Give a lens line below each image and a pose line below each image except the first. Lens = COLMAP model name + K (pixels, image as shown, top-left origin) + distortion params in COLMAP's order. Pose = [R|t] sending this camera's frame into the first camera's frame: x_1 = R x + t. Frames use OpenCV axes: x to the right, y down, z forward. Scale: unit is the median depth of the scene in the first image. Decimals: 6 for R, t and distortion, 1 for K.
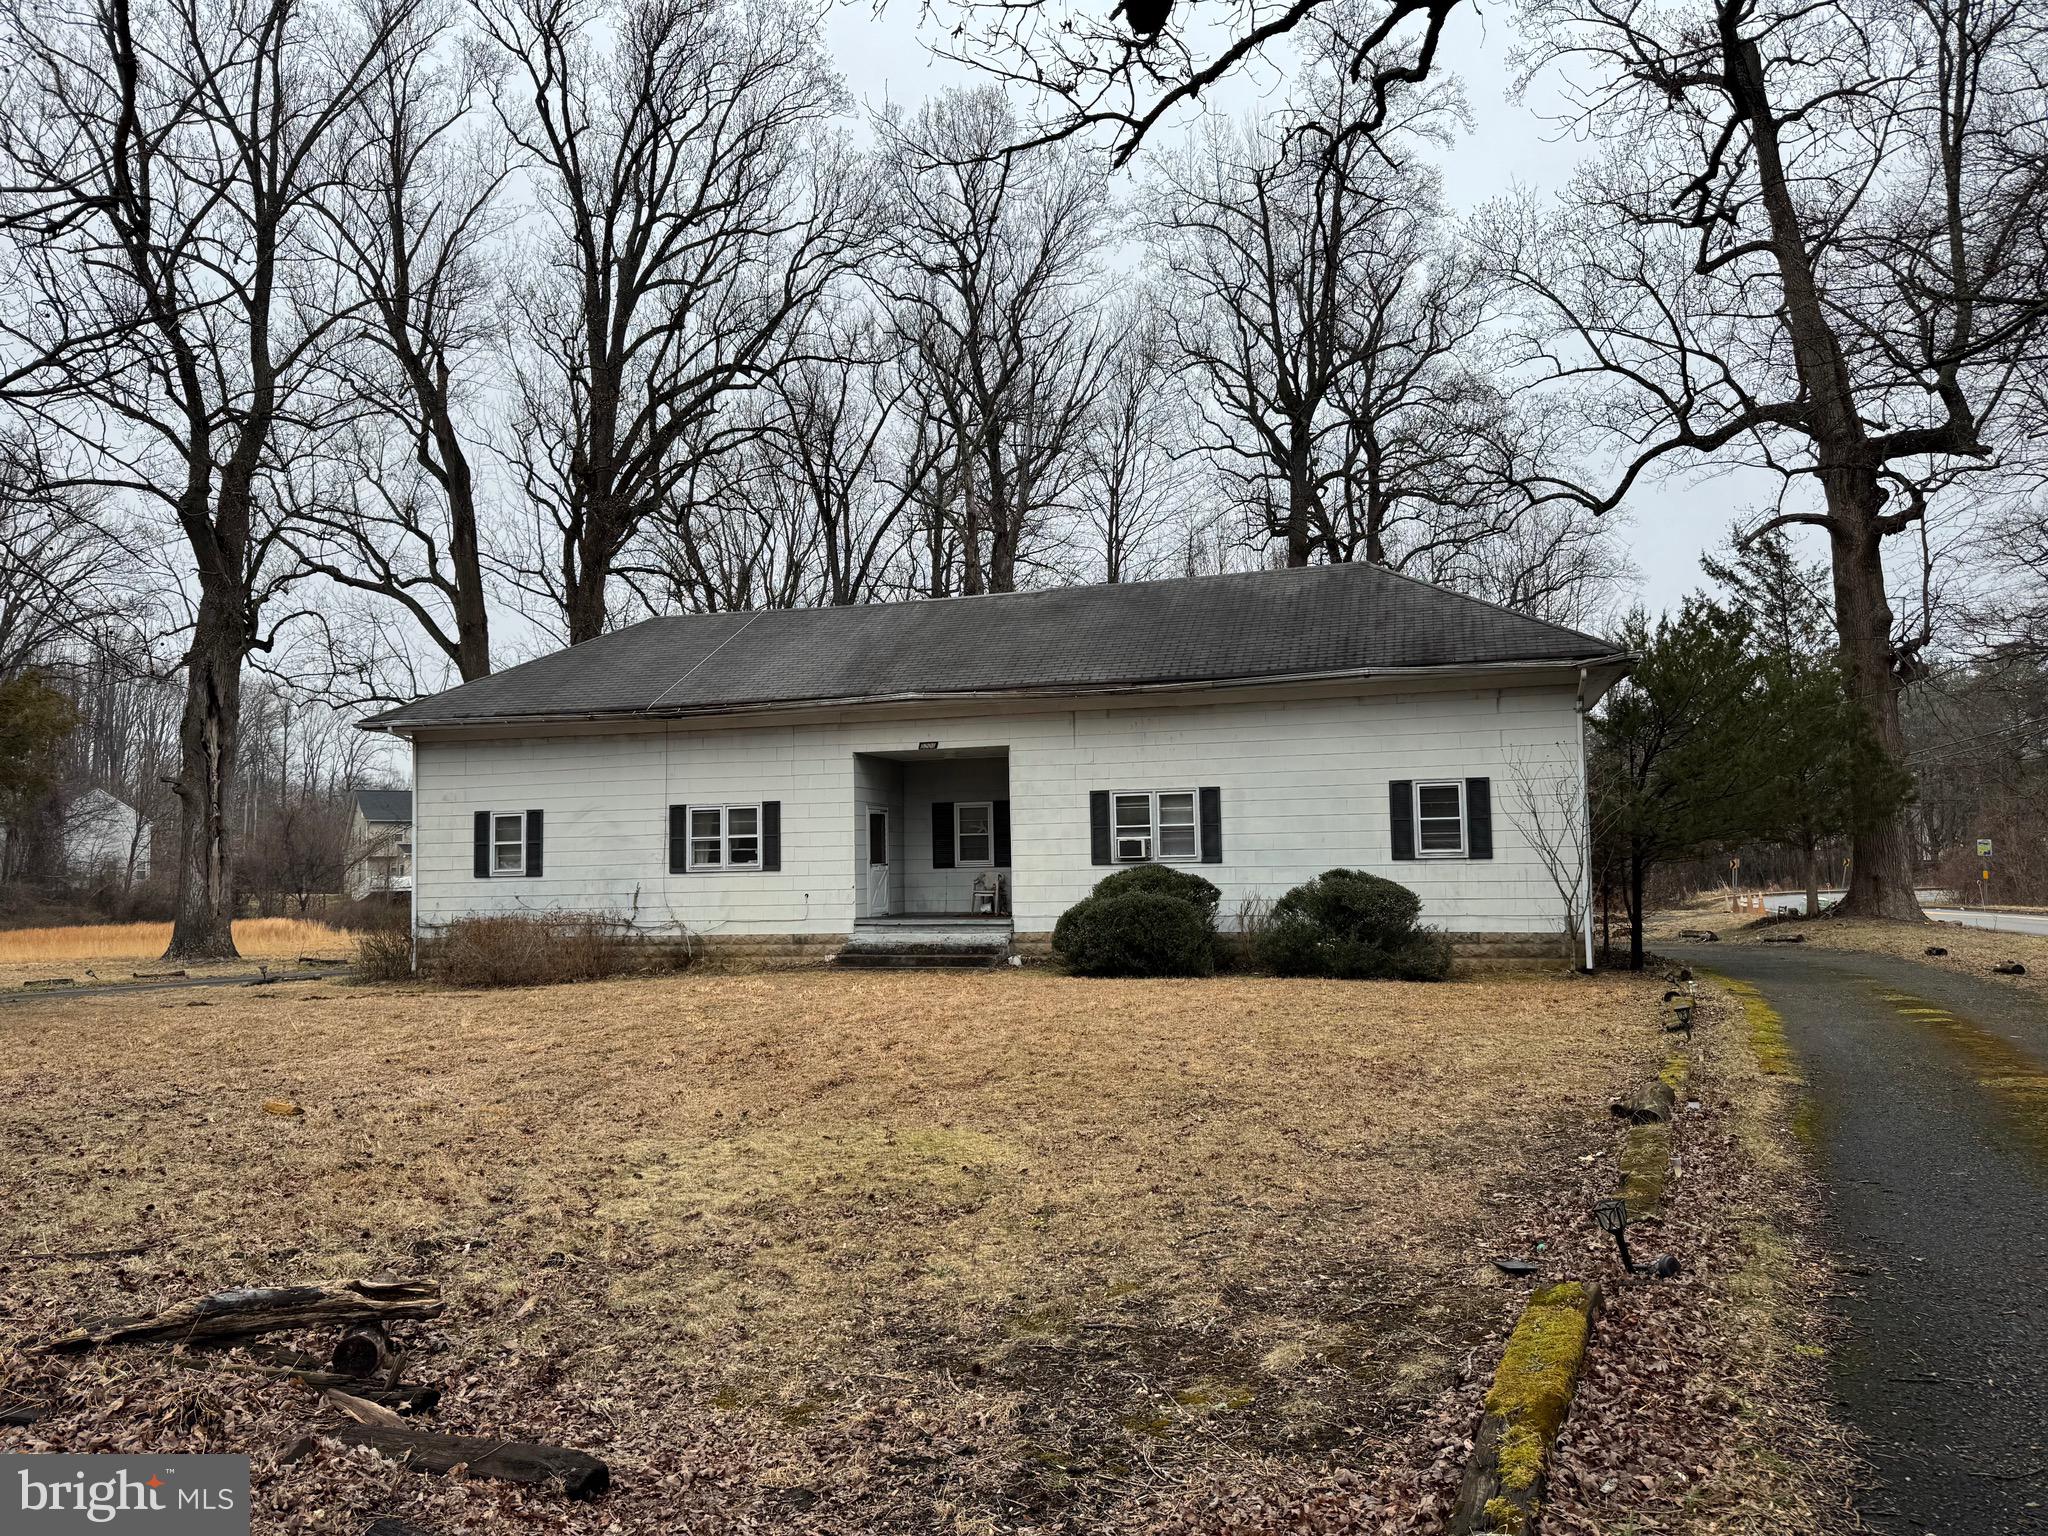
lens RADIAL K [[1448.2, 0, 1011.0], [0, 1448.2, 762.5], [0, 0, 1]] dist [0.170649, -0.291564]
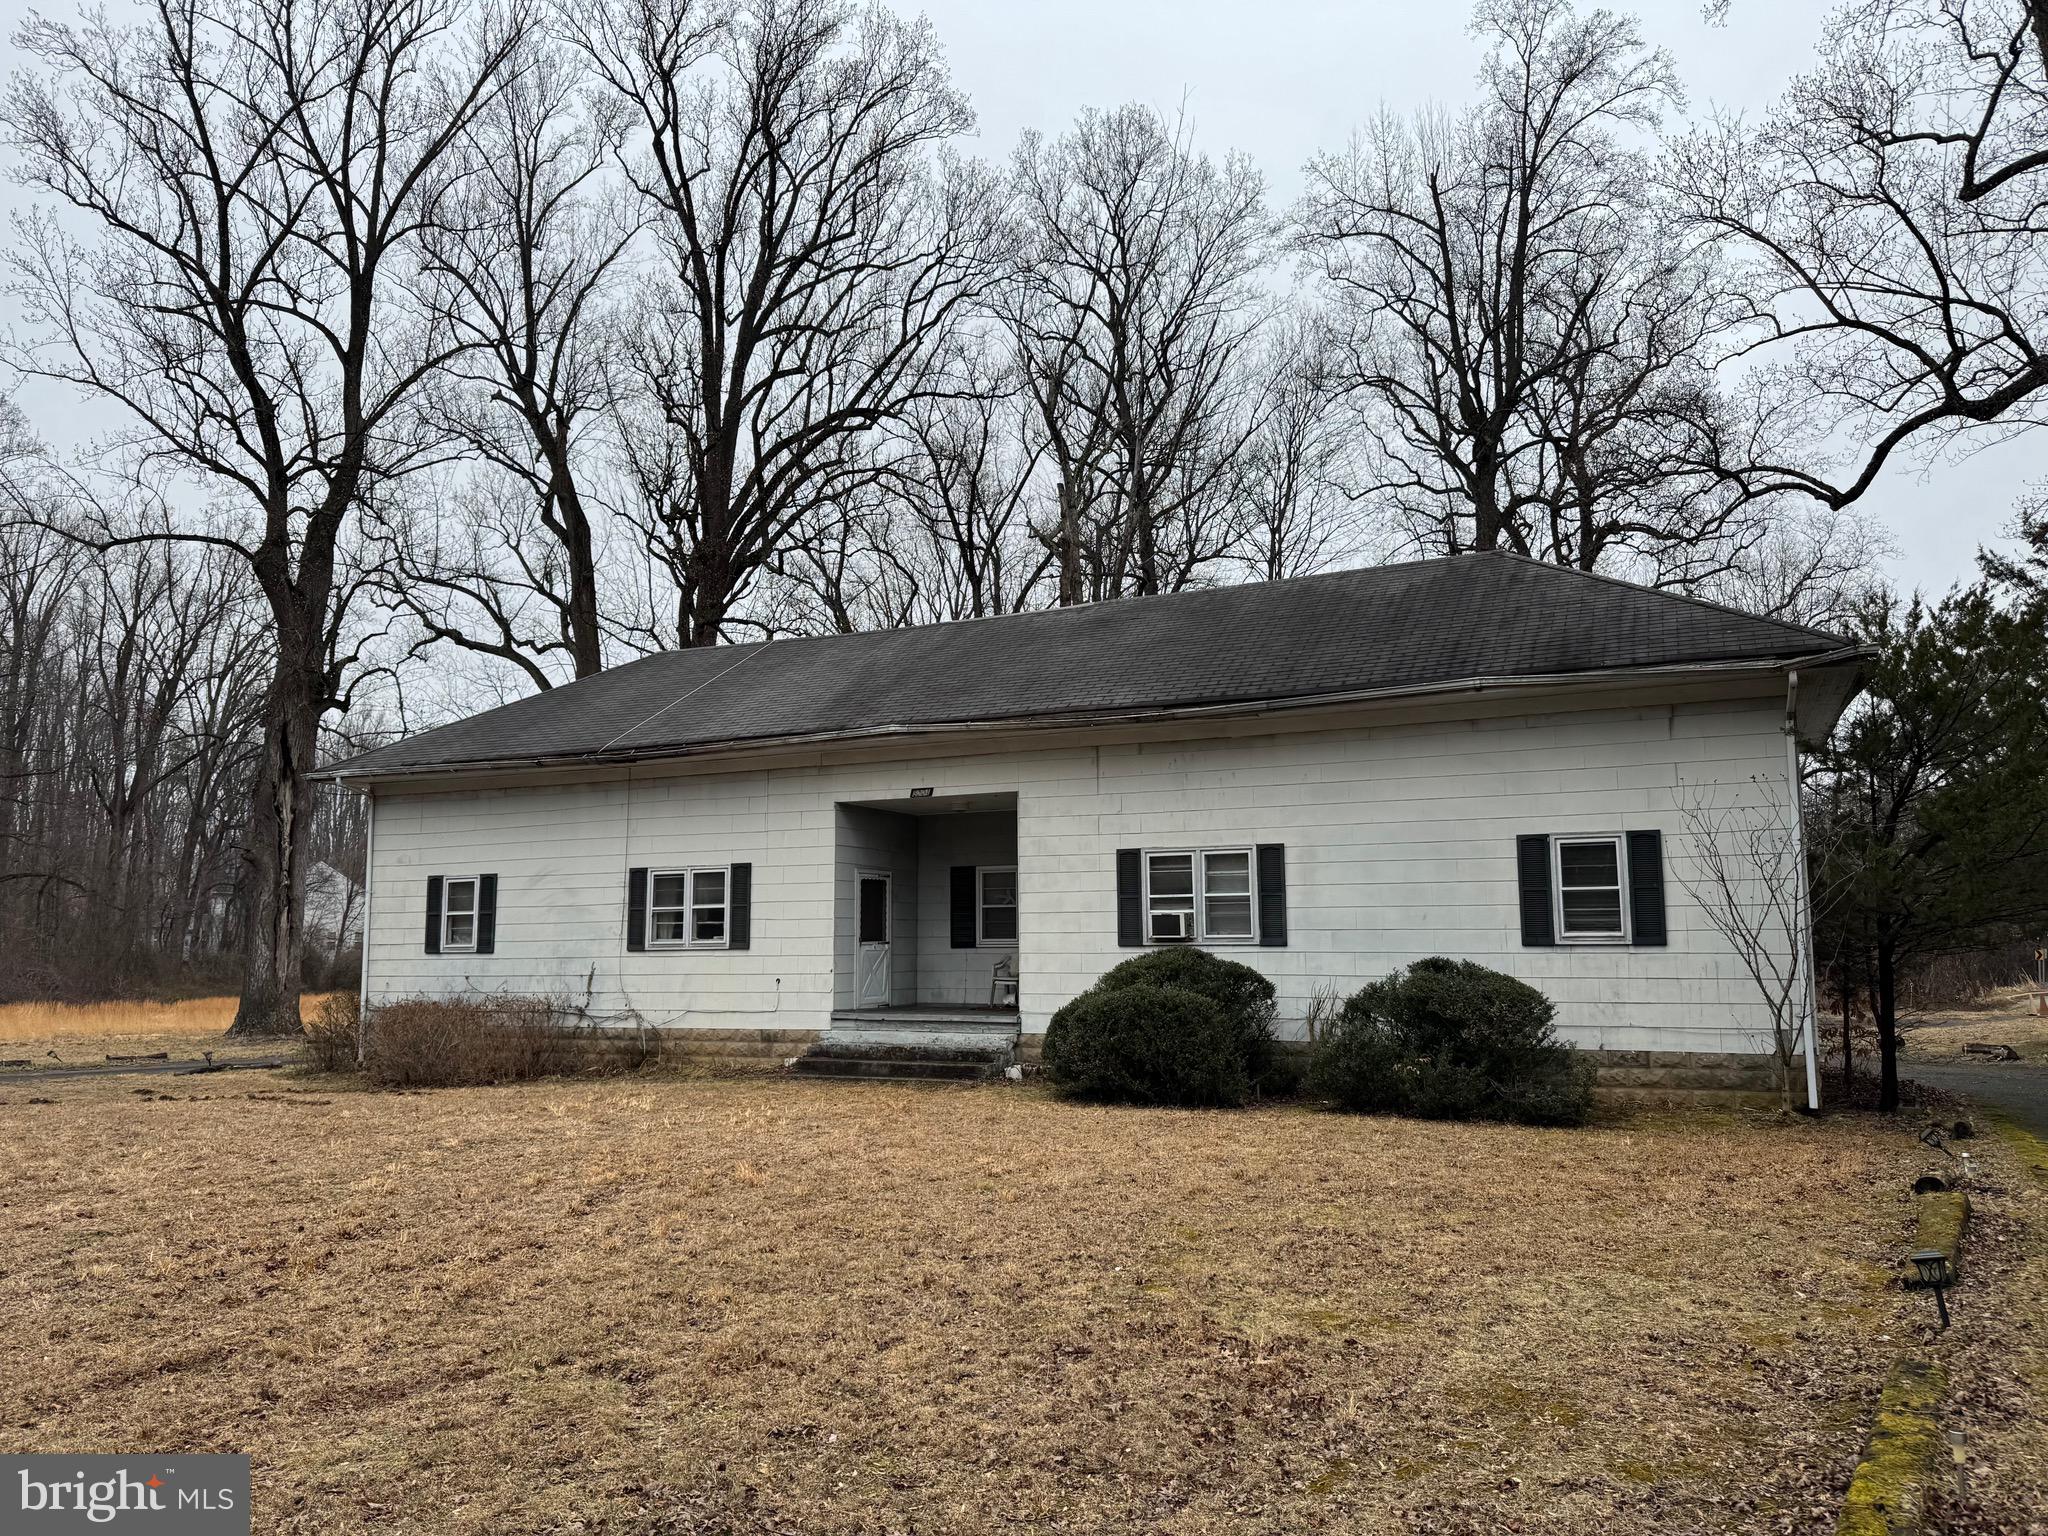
lens RADIAL K [[1436.4, 0, 1023.1], [0, 1436.4, 772.8], [0, 0, 1]] dist [0.130674, -0.177285]
pose [[0.989114, -0.006374, -0.147014, 0.107863], [-0.000538, 0.998898, -0.046932, 0.013609], [0.147151, 0.046501, 0.988020, 0.220086]]
